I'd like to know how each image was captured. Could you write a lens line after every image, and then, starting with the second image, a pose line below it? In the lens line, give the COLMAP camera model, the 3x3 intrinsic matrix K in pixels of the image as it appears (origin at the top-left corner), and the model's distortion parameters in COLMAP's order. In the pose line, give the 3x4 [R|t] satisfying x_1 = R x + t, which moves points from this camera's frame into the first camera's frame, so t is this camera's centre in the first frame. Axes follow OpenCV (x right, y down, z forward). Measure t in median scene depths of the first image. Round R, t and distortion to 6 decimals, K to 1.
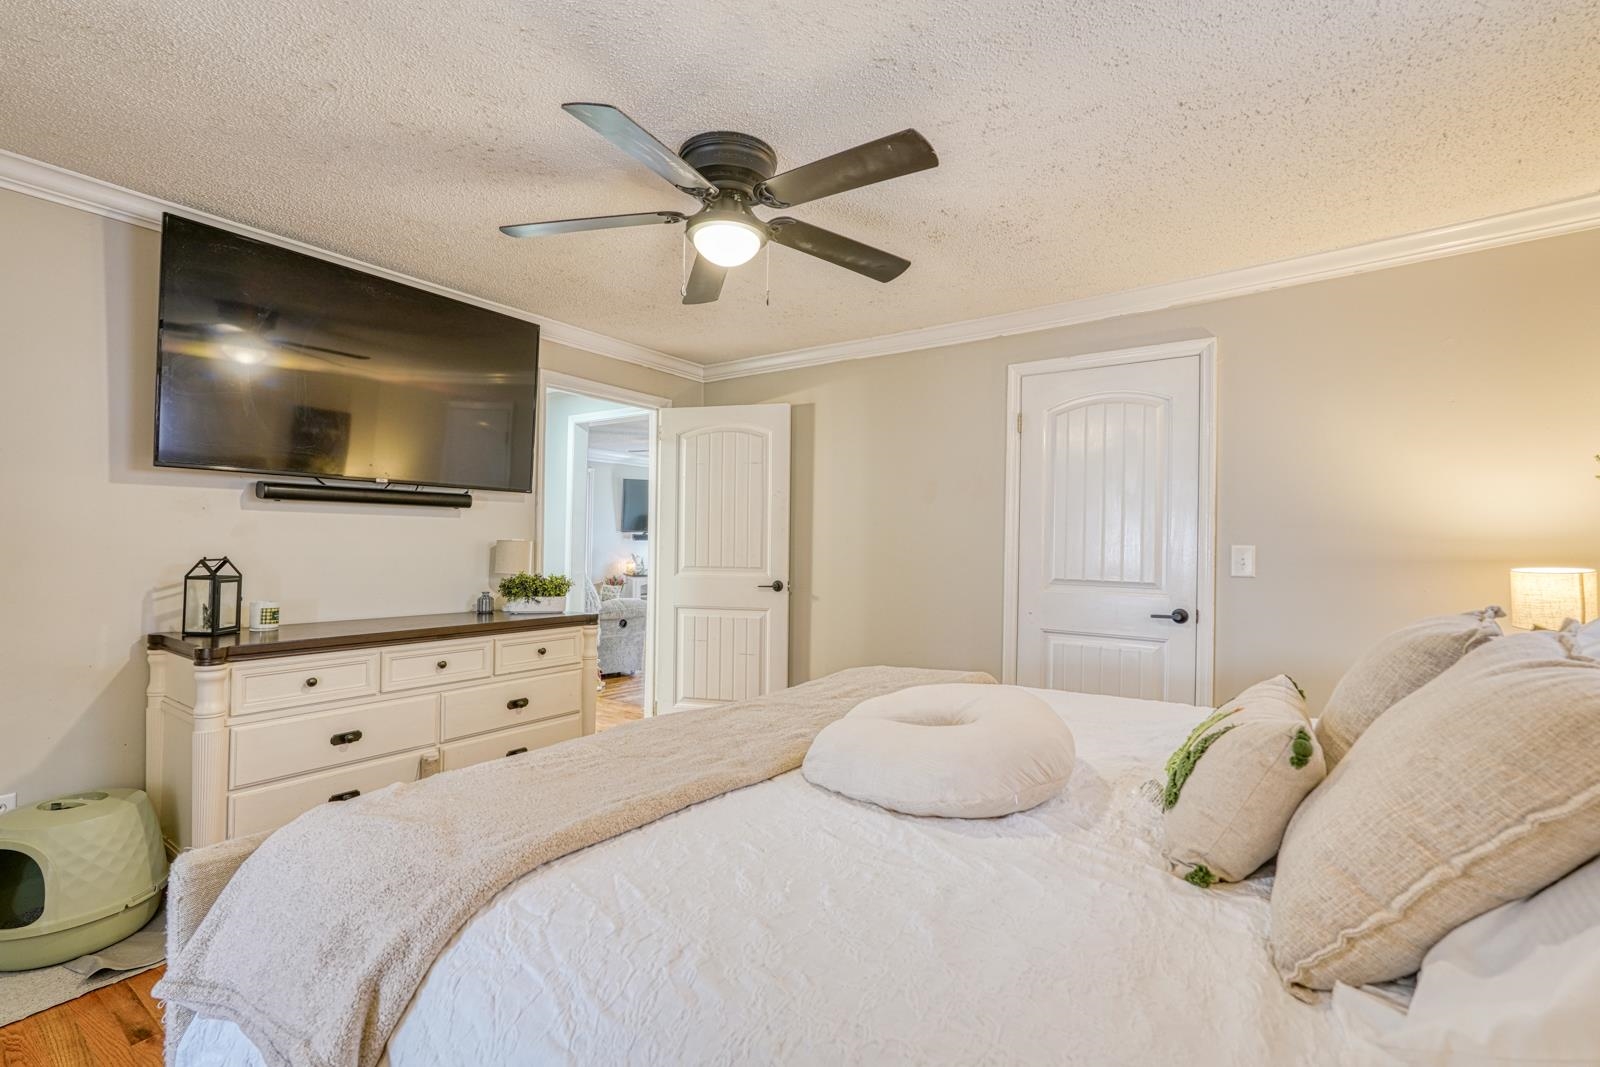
lens RADIAL K [[706.2, 0, 803.1], [0, 706.2, 538.1], [0, 0, 1]] dist [-0.012367, 0.001789]
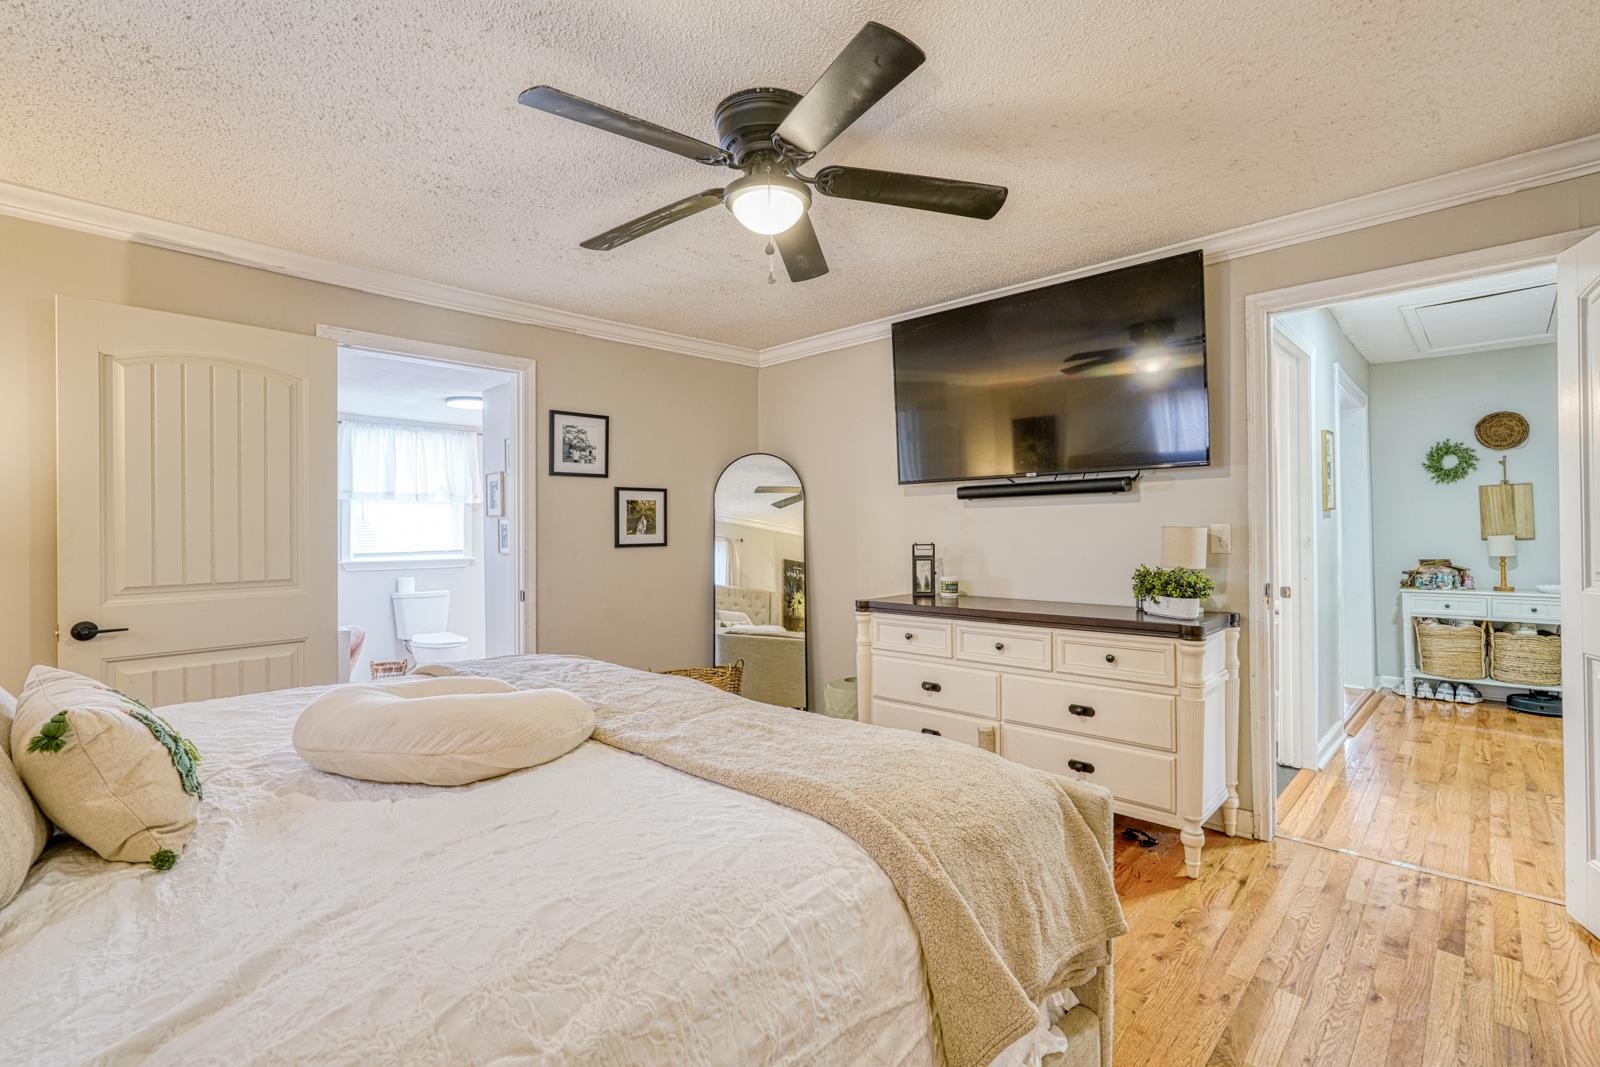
lens RADIAL K [[706.2, 0, 802.1], [0, 706.2, 532.2], [0, 0, 1]] dist [-0.012367, 0.001789]
pose [[-0.139395, -0.007990, -0.990205, 0.587527], [0.018117, 0.999780, -0.010617, 0.014431], [0.990071, -0.019419, -0.139220, 0.870675]]
